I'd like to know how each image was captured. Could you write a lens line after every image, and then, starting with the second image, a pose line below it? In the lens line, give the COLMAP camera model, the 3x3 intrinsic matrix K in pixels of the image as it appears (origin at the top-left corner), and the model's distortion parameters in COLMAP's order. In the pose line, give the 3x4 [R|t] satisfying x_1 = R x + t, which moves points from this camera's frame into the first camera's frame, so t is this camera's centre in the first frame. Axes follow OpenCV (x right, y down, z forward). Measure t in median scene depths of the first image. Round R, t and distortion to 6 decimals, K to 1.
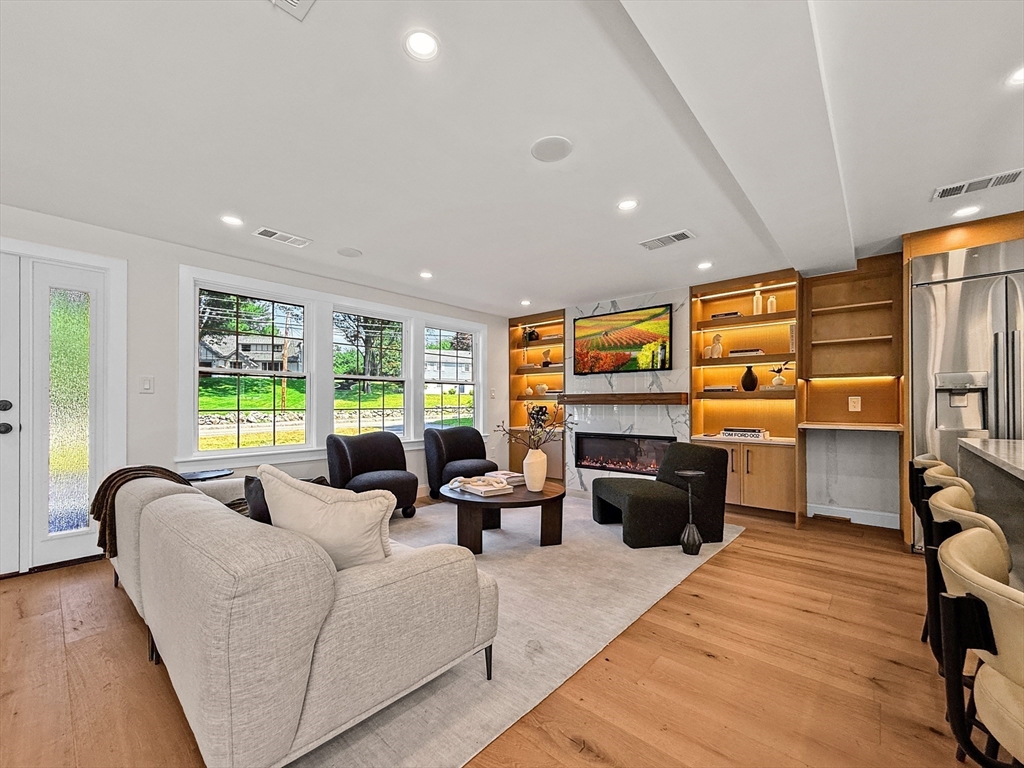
lens RADIAL K [[416.9, 0, 515.0], [0, 416.9, 401.9], [0, 0, 1]] dist [-0.000532, 0.000209]
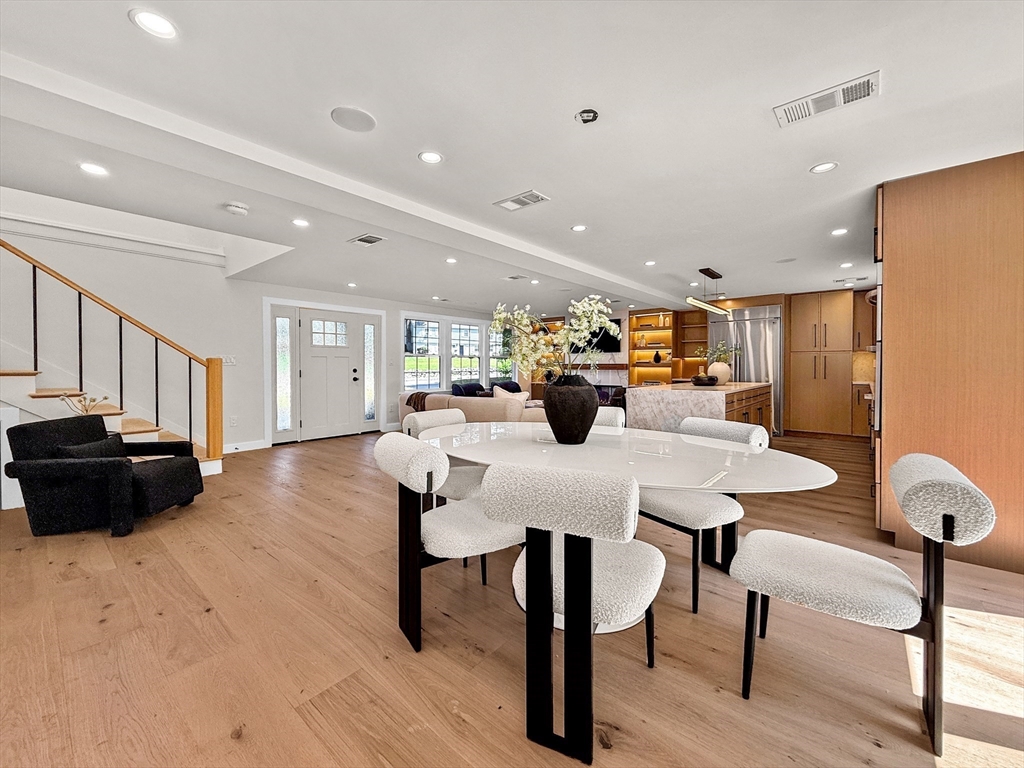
lens RADIAL K [[411.4, 0, 526.0], [0, 411.4, 373.7], [0, 0, 1]] dist [-0.000388, -0.000117]
pose [[0.999122, 0.000622, 0.041892, -0.155708], [-0.001561, 0.999748, 0.022381, -0.018081], [-0.041867, -0.022427, 0.998871, -0.950190]]
